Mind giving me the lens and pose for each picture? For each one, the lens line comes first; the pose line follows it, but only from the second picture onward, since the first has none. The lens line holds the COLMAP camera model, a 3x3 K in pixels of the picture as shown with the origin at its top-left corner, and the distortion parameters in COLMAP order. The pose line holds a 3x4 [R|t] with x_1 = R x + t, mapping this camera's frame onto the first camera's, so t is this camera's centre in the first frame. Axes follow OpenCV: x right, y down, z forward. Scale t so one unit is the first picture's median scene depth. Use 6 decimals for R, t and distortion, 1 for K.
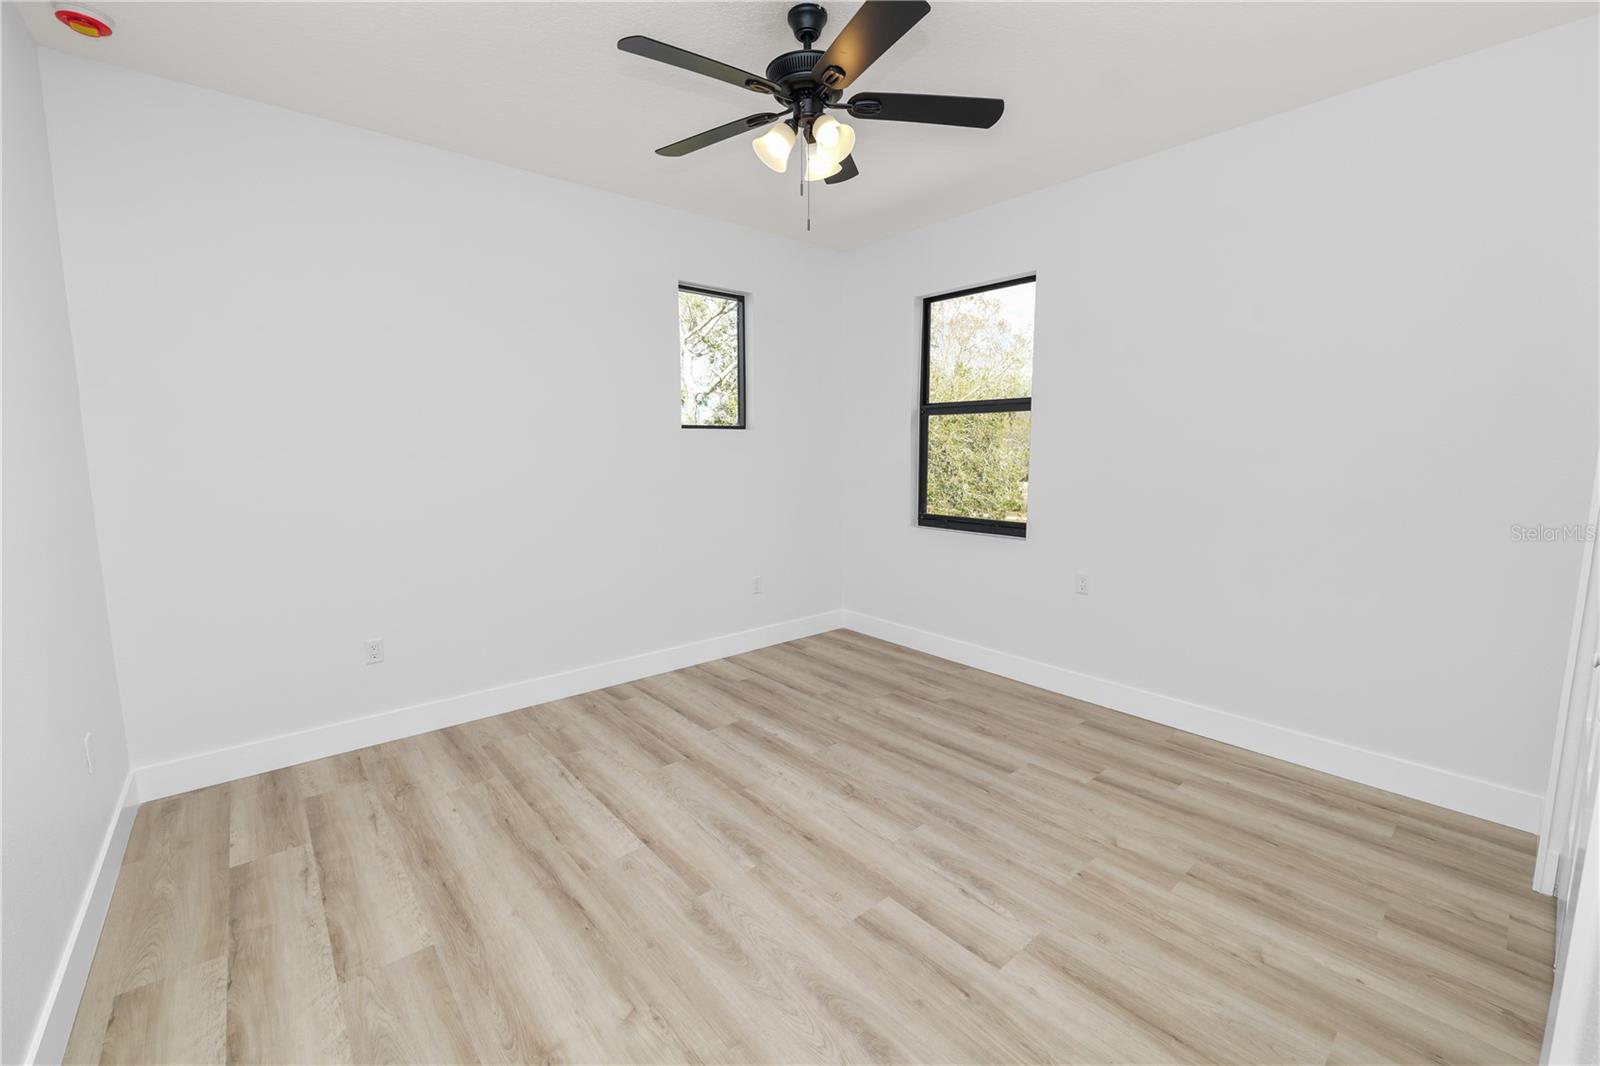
lens RADIAL K [[651.5, 0, 798.8], [0, 651.5, 532.1], [0, 0, 1]] dist [-0.013527, 0.001381]
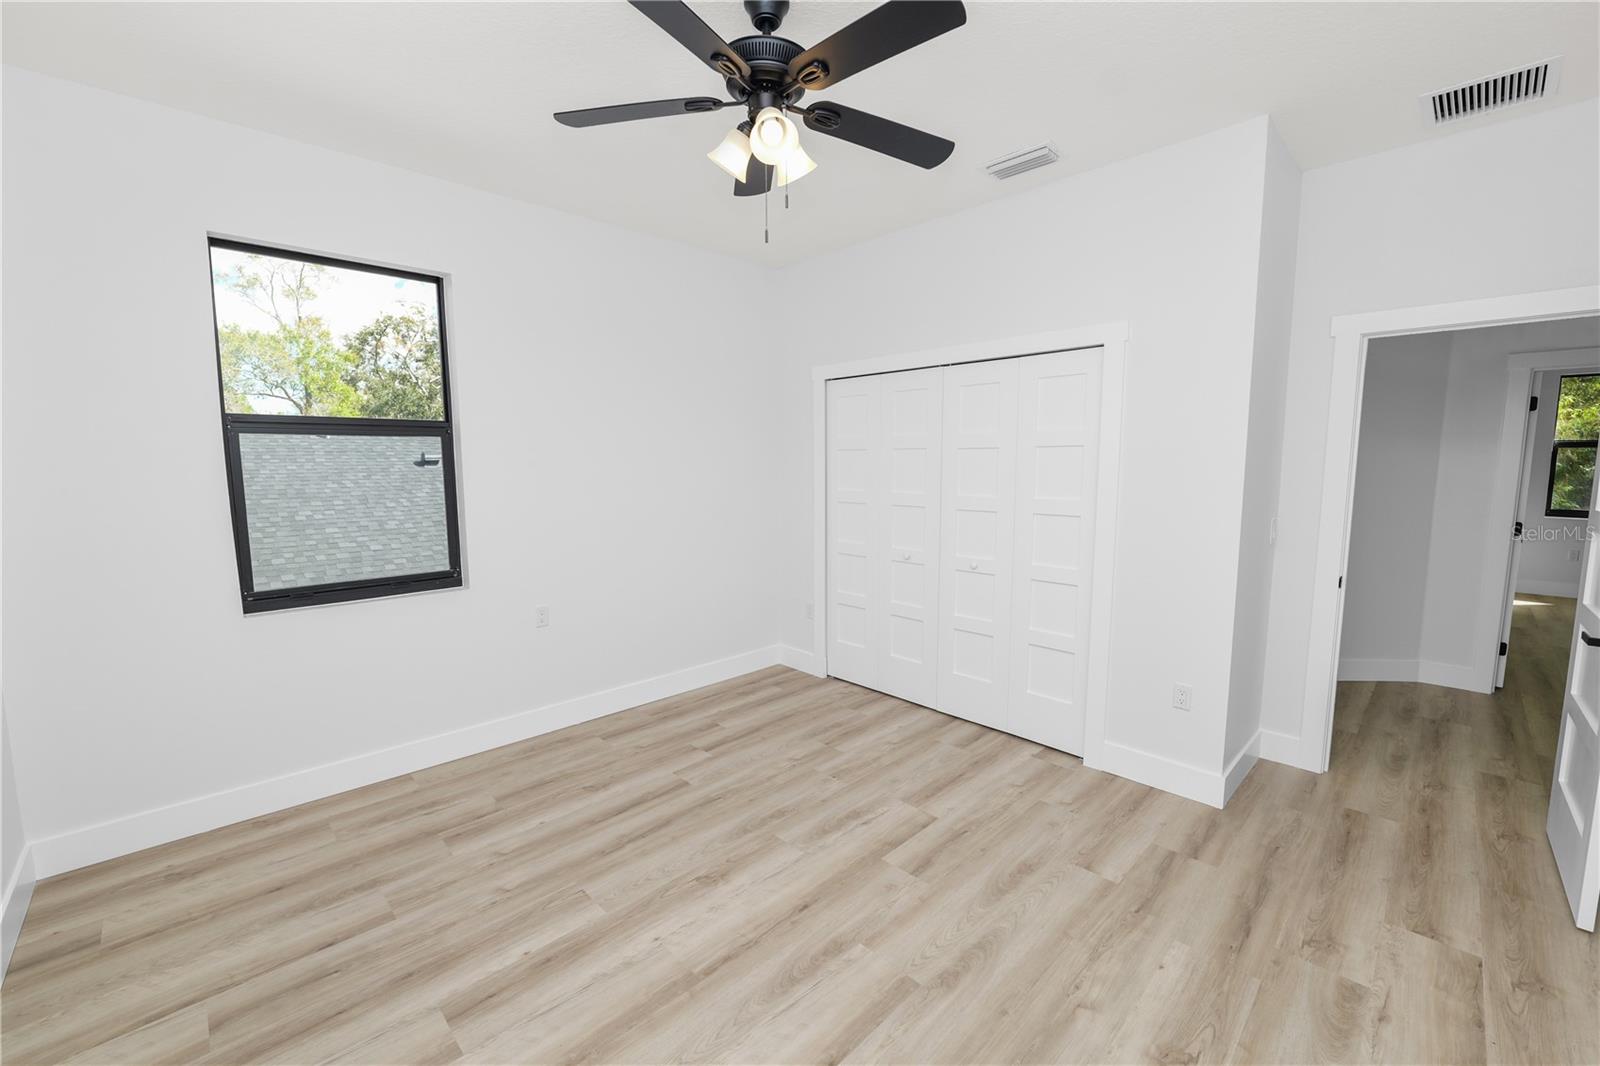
lens RADIAL K [[651.5, 0, 798.8], [0, 651.5, 528.1], [0, 0, 1]] dist [-0.013527, 0.001381]
pose [[-0.068361, -0.098029, 0.992833, -0.762093], [0.134816, 0.985125, 0.106550, -0.143702], [-0.988510, 0.141134, -0.054128, 0.881362]]
